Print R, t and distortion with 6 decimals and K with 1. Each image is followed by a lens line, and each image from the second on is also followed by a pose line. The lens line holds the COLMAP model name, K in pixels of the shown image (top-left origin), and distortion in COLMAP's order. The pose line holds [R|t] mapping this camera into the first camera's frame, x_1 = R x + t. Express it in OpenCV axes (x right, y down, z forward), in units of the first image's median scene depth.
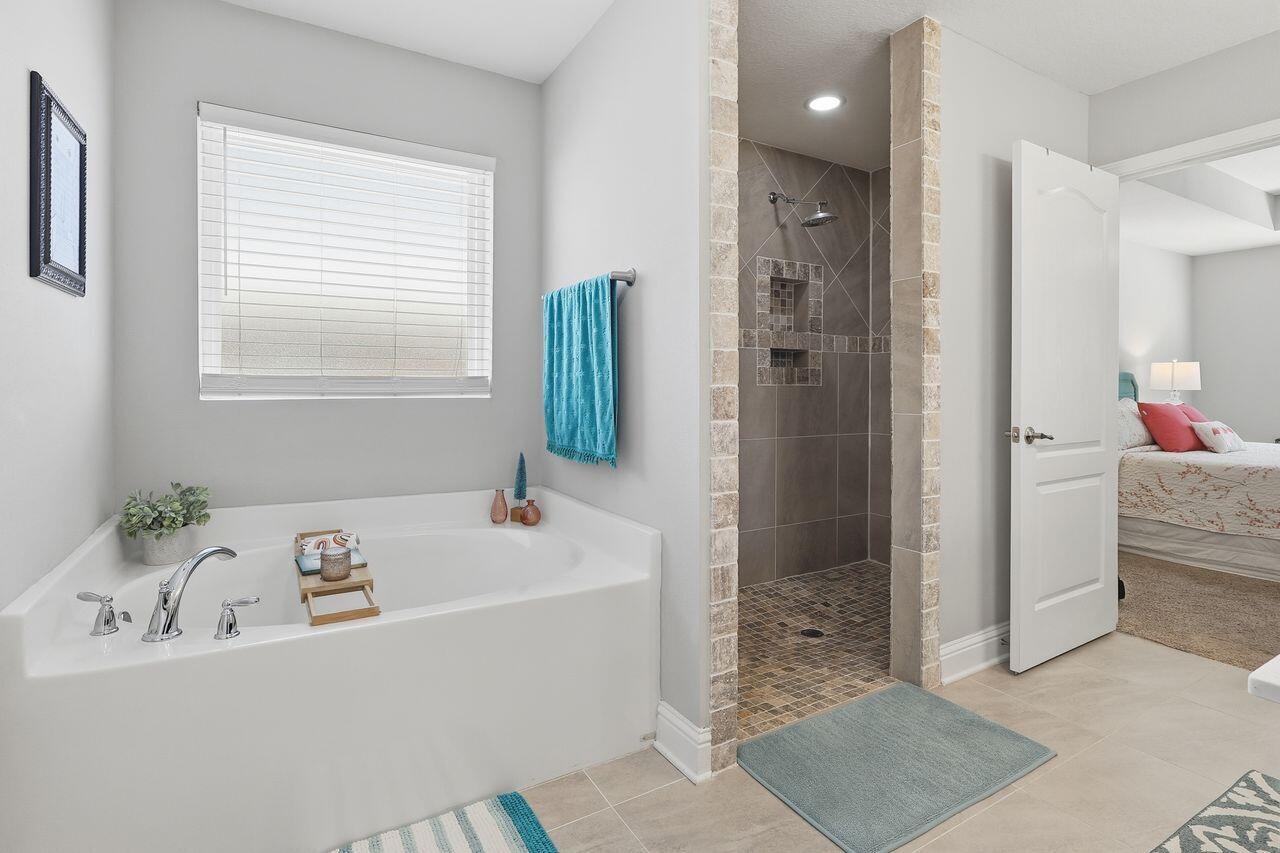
lens RADIAL K [[622.1, 0, 649.3], [0, 622.1, 387.7], [0, 0, 1]] dist [-0.003060, -0.000263]
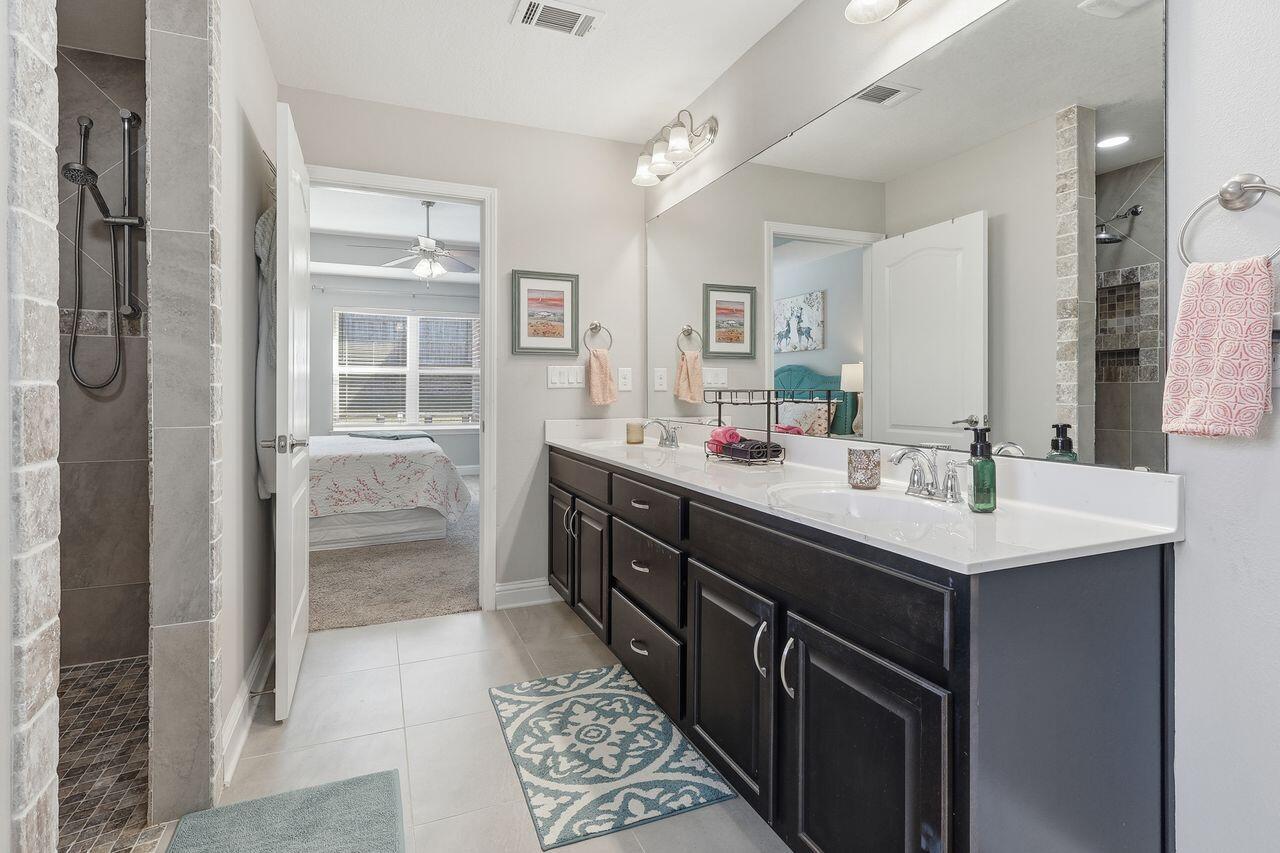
lens RADIAL K [[622.1, 0, 630.2], [0, 622.1, 388.1], [0, 0, 1]] dist [-0.003060, -0.000263]
pose [[0.143918, 0.001925, 0.989588, -0.198520], [0.002057, 0.999995, -0.002245, 0.001441], [-0.989587, 0.002358, 0.143913, 0.415465]]
